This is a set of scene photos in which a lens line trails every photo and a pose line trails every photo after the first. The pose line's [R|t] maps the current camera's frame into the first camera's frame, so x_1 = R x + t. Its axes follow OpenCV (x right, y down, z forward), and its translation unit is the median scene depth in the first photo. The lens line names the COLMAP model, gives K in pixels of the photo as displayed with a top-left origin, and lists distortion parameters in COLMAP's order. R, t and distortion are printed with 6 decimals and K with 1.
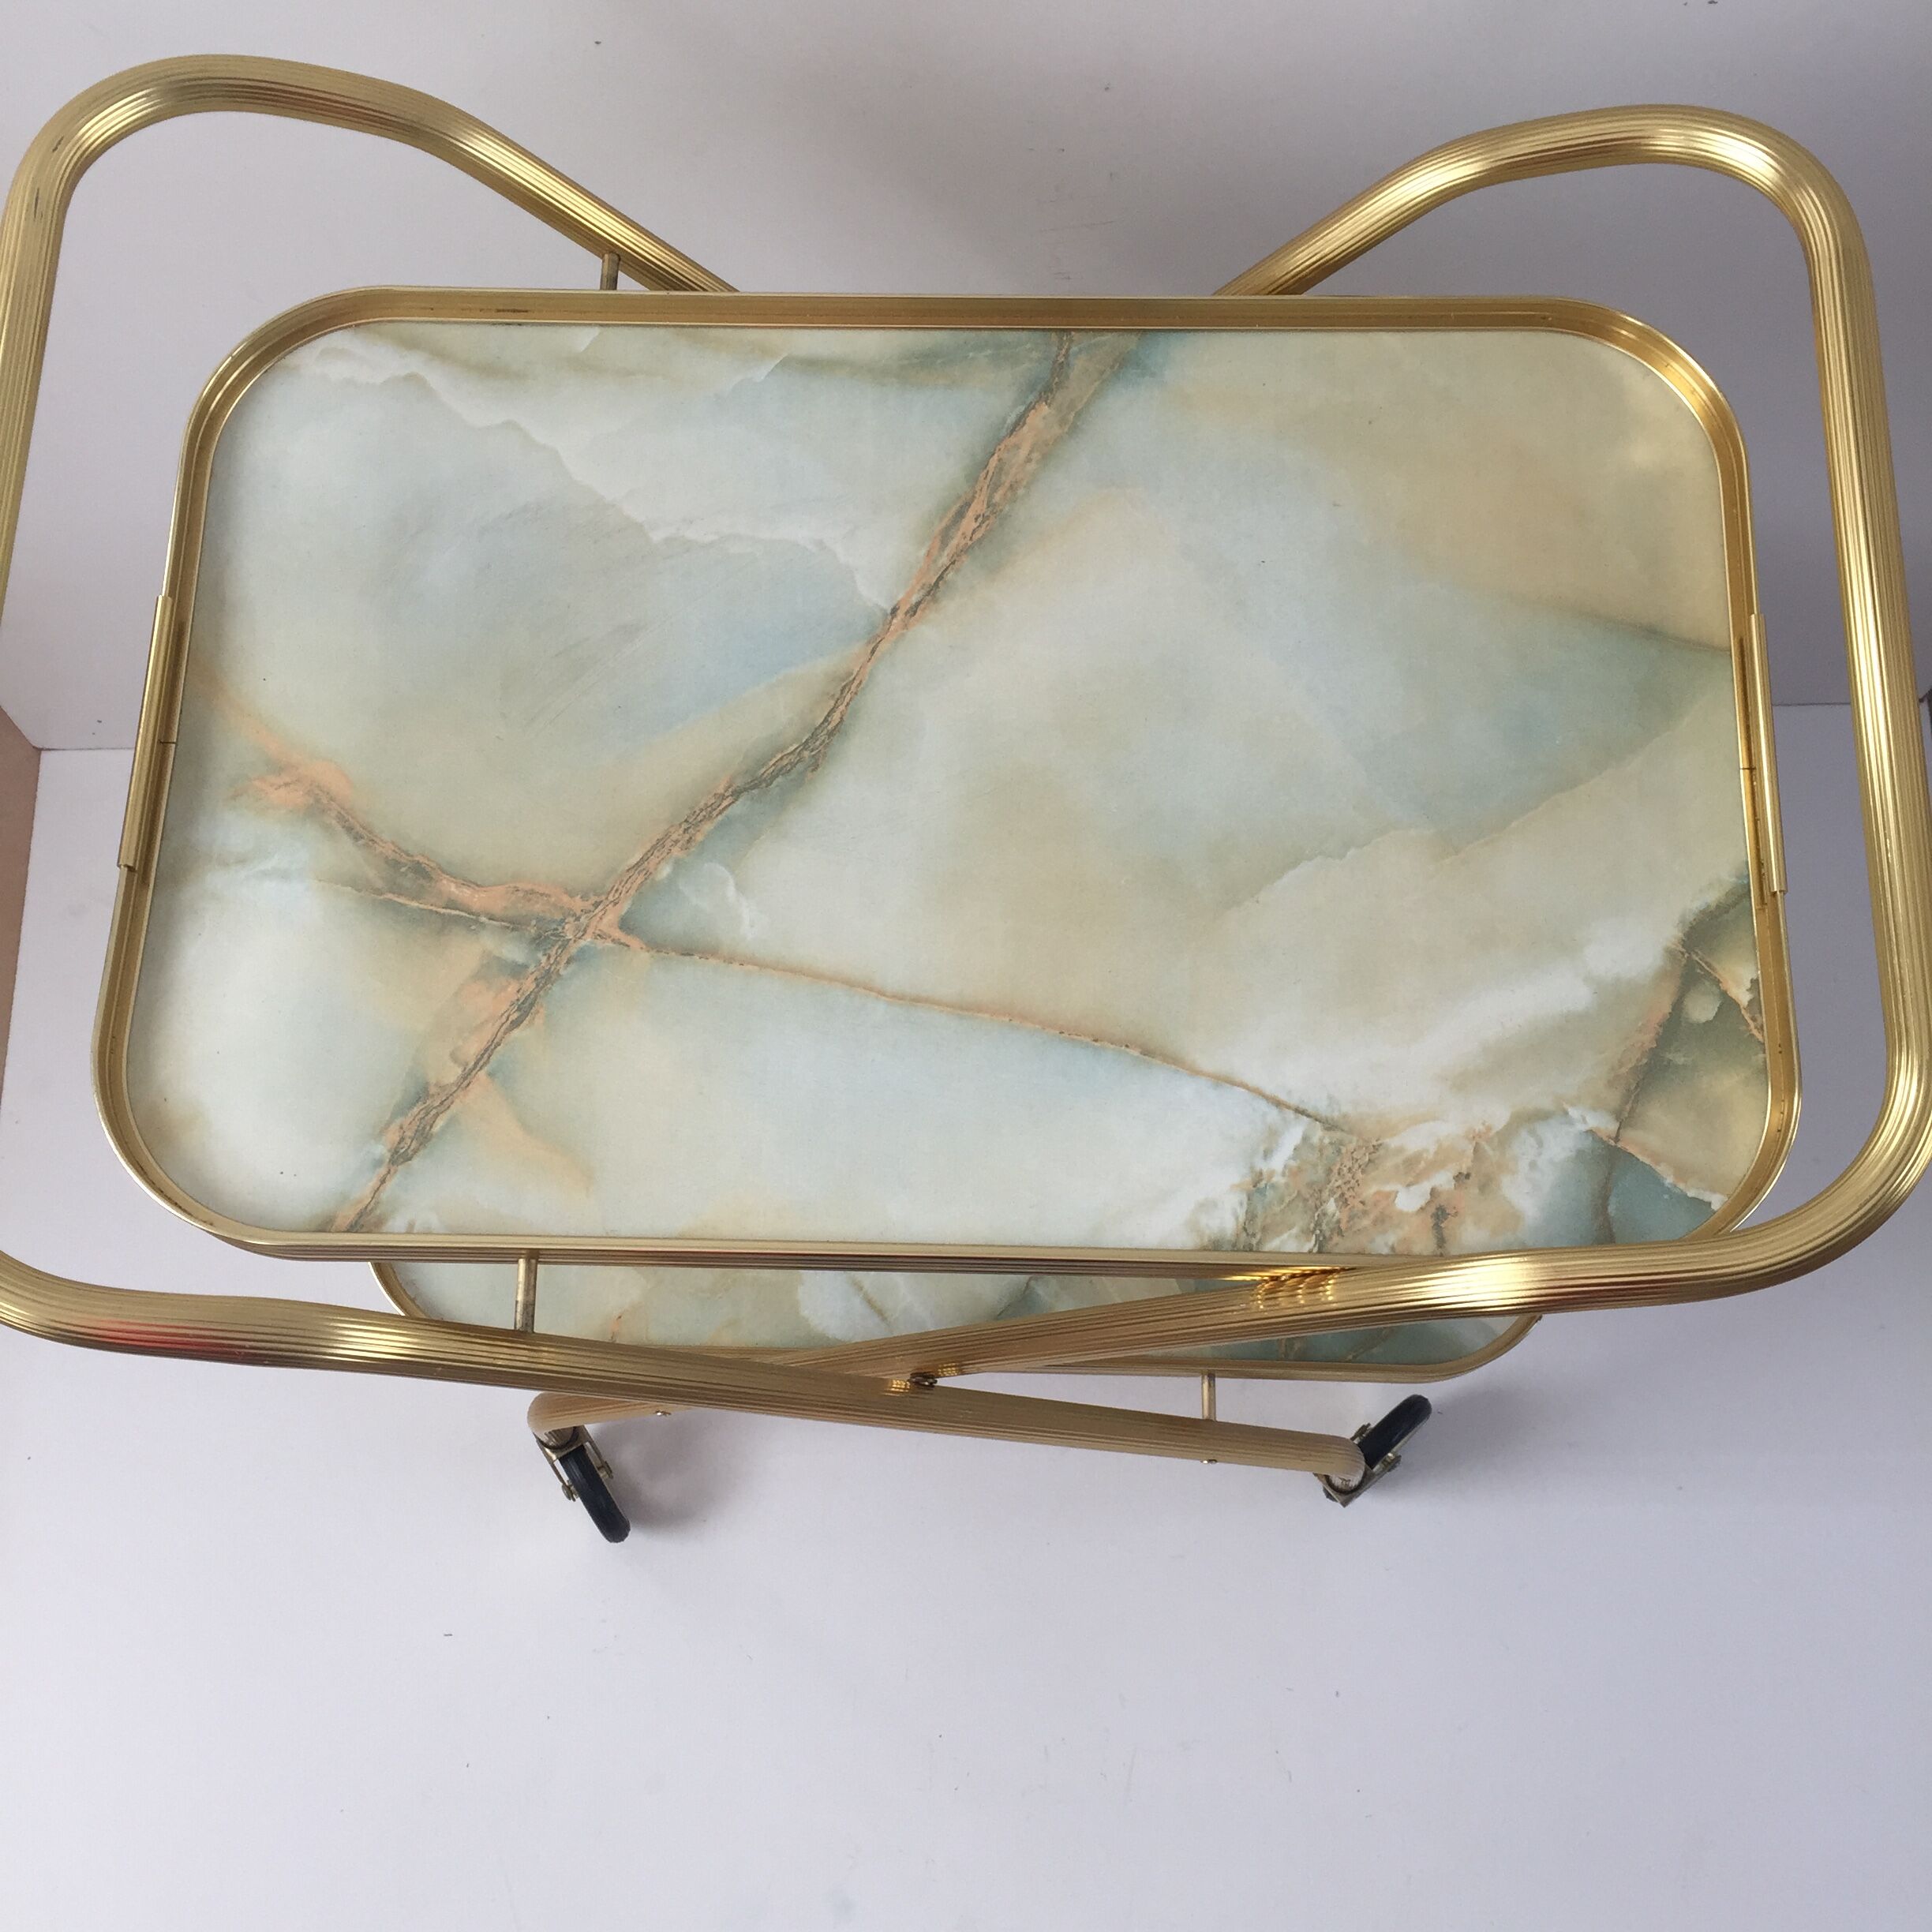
lens RADIAL K [[2244.9, 0, 999.6], [0, 2244.9, 965.1], [0, 0, 1]] dist [0.039880, 0.008283]
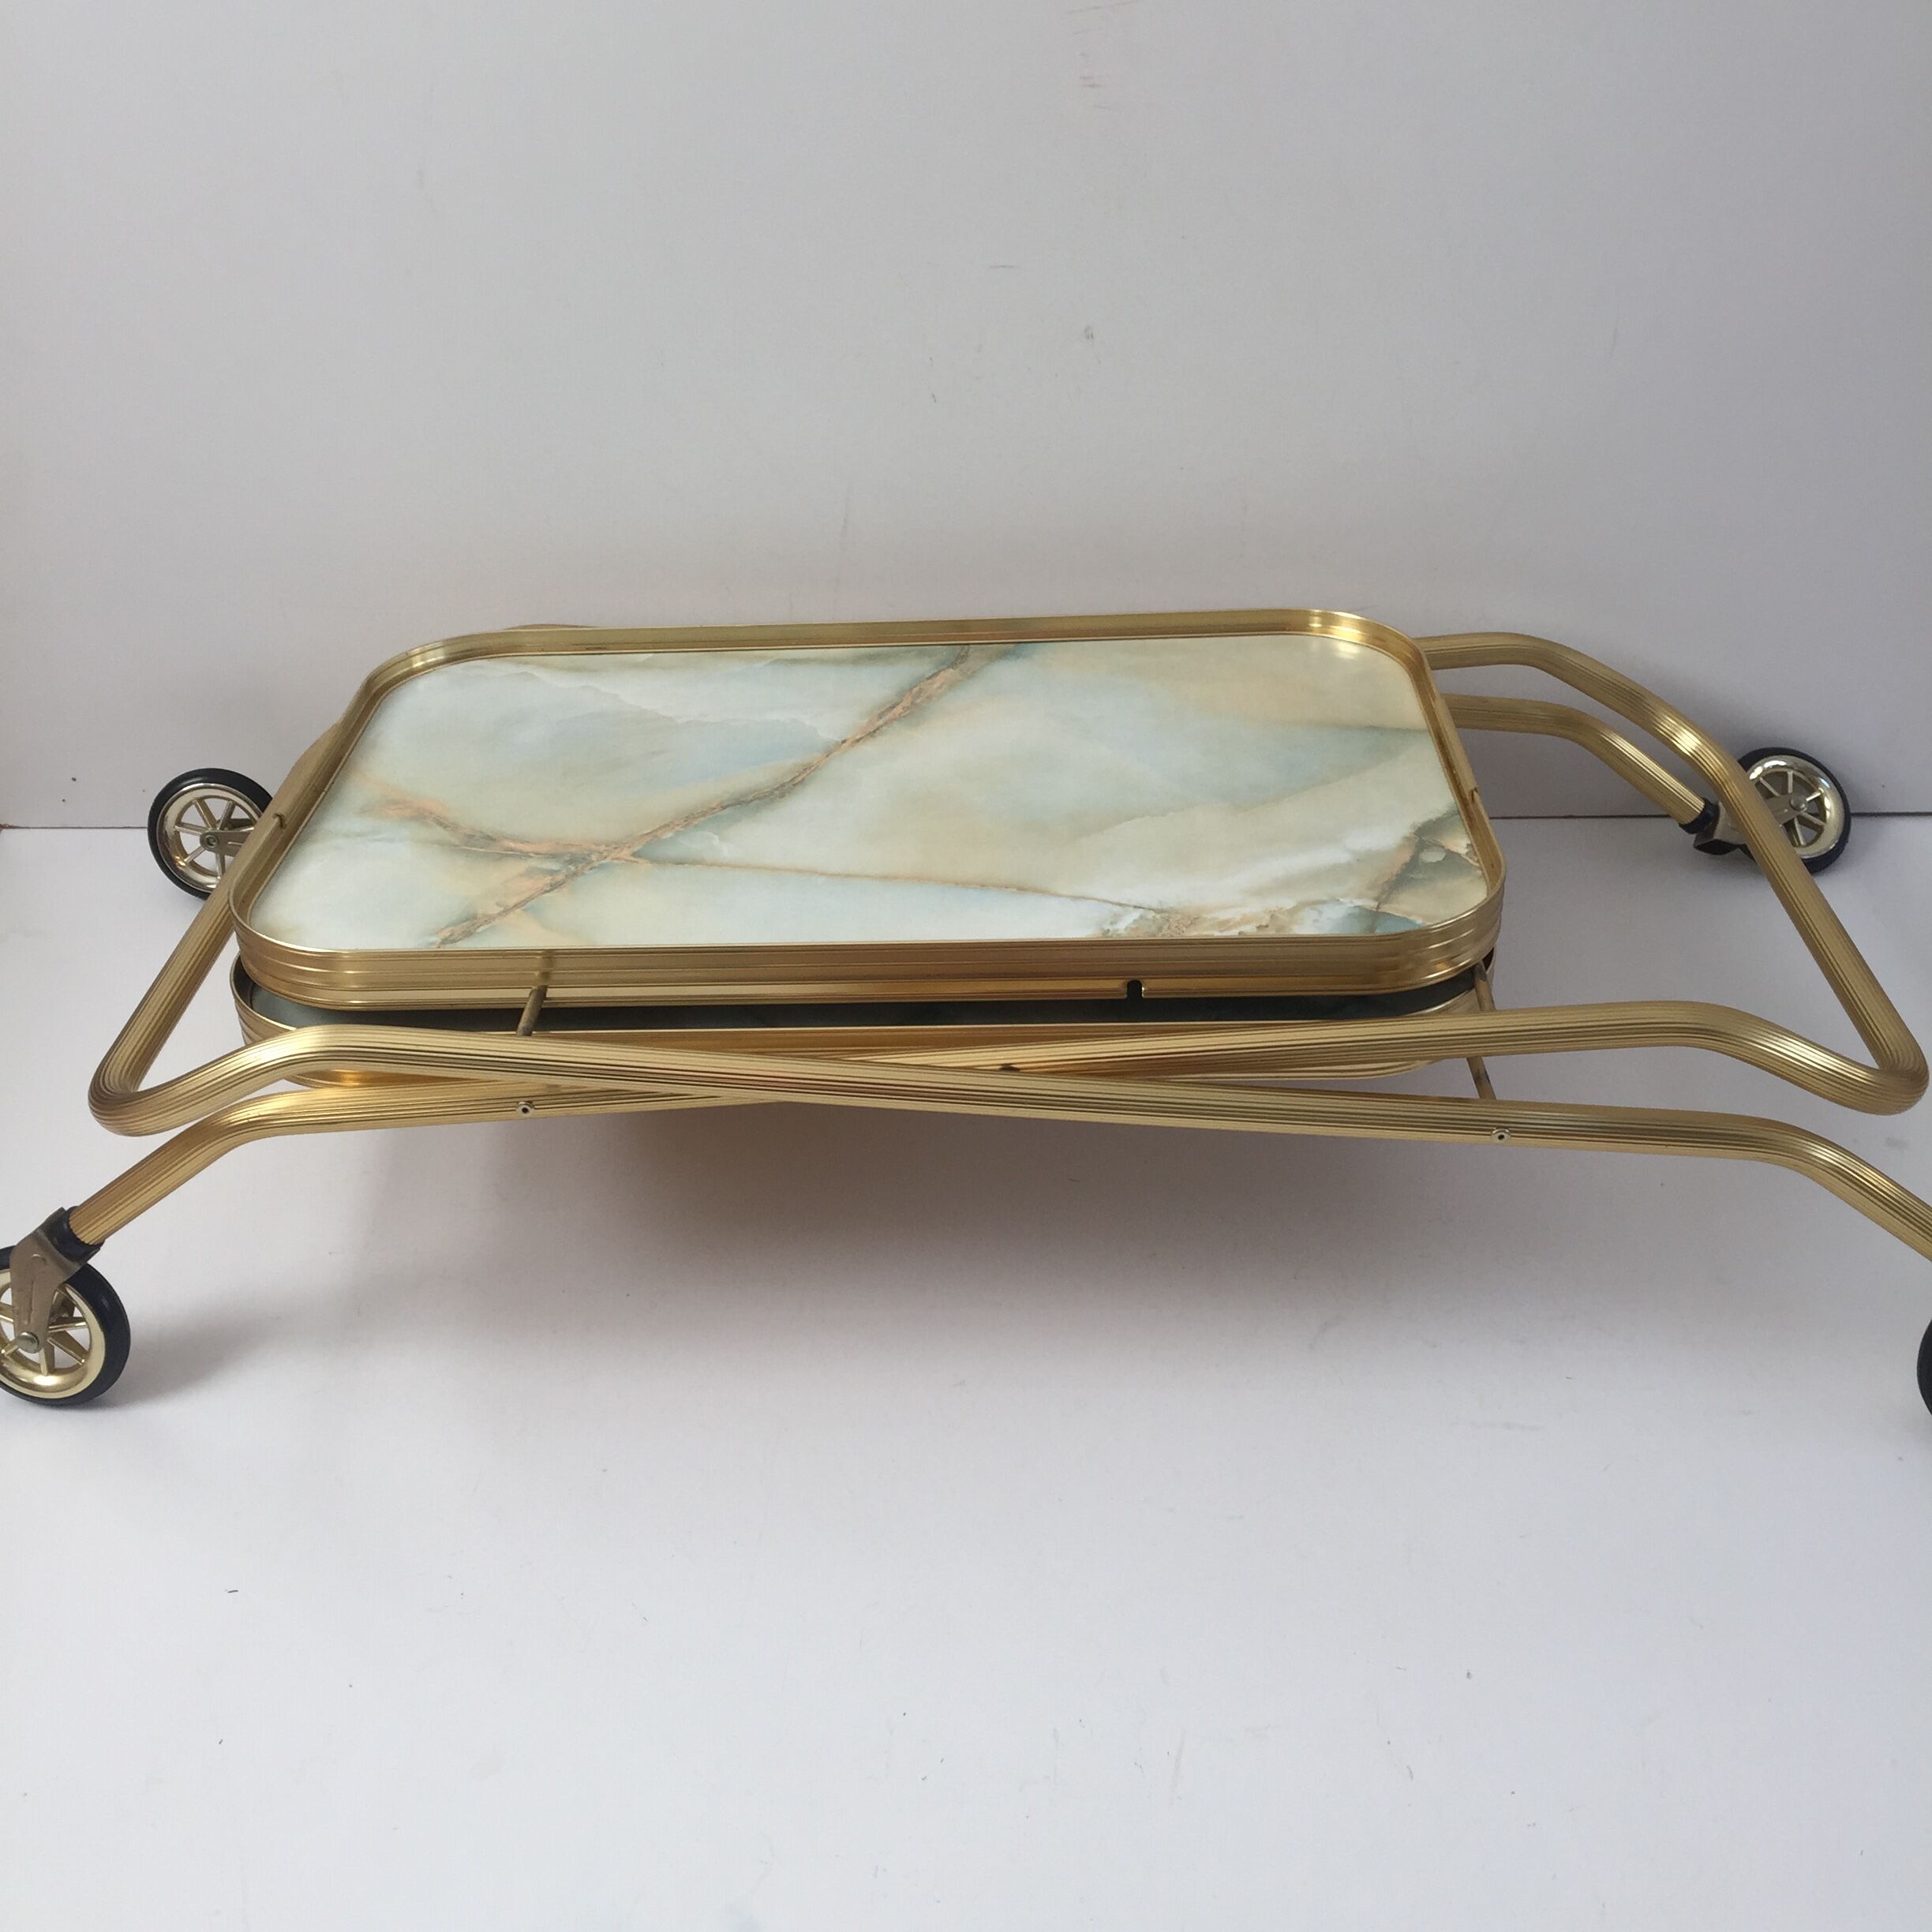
lens RADIAL K [[2244.9, 0, 999.6], [0, 2244.9, 965.1], [0, 0, 1]] dist [0.039880, 0.008283]
pose [[0.999801, -0.019921, 0.000916, 0.049048], [0.015353, 0.739580, -0.672893, 0.934090], [0.012727, 0.672773, 0.739739, 0.047121]]
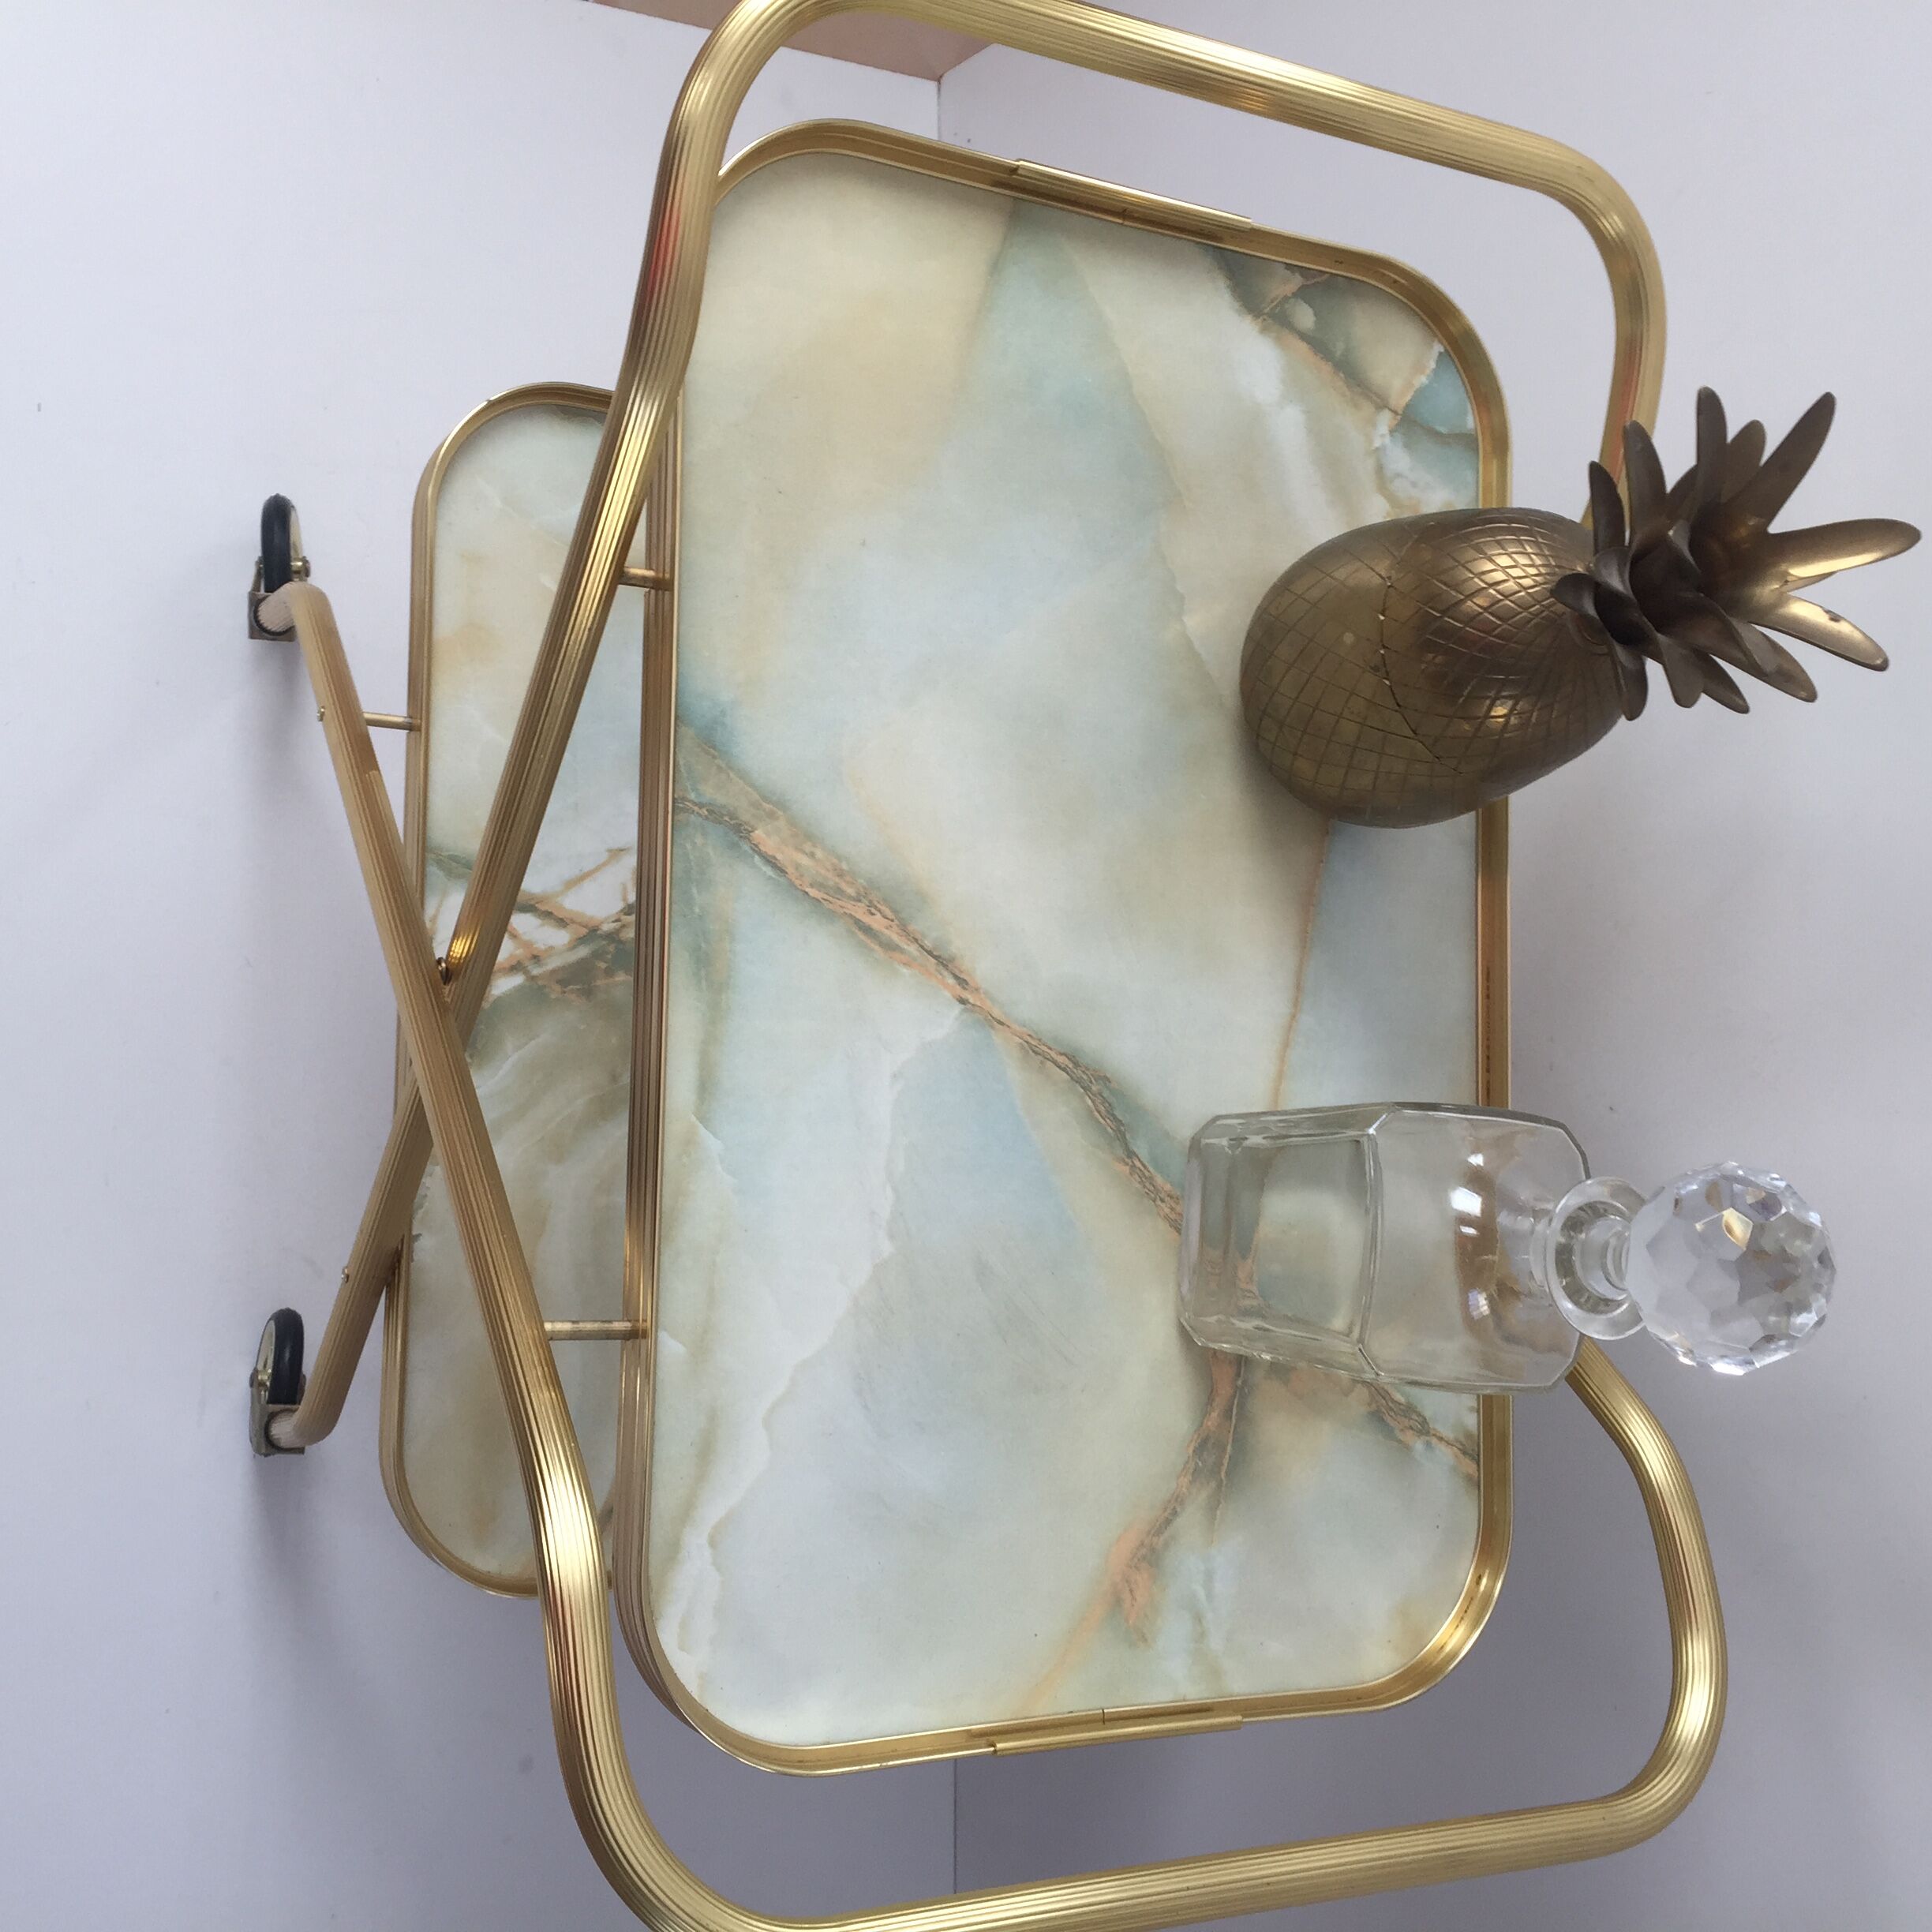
lens RADIAL K [[2244.9, 0, 999.6], [0, 2244.9, 965.1], [0, 0, 1]] dist [0.039880, 0.008283]
pose [[-0.008107, -0.996167, 0.087098, -0.121123], [0.702774, 0.056287, 0.709183, -0.875402], [-0.711367, 0.066960, 0.699624, 0.305746]]
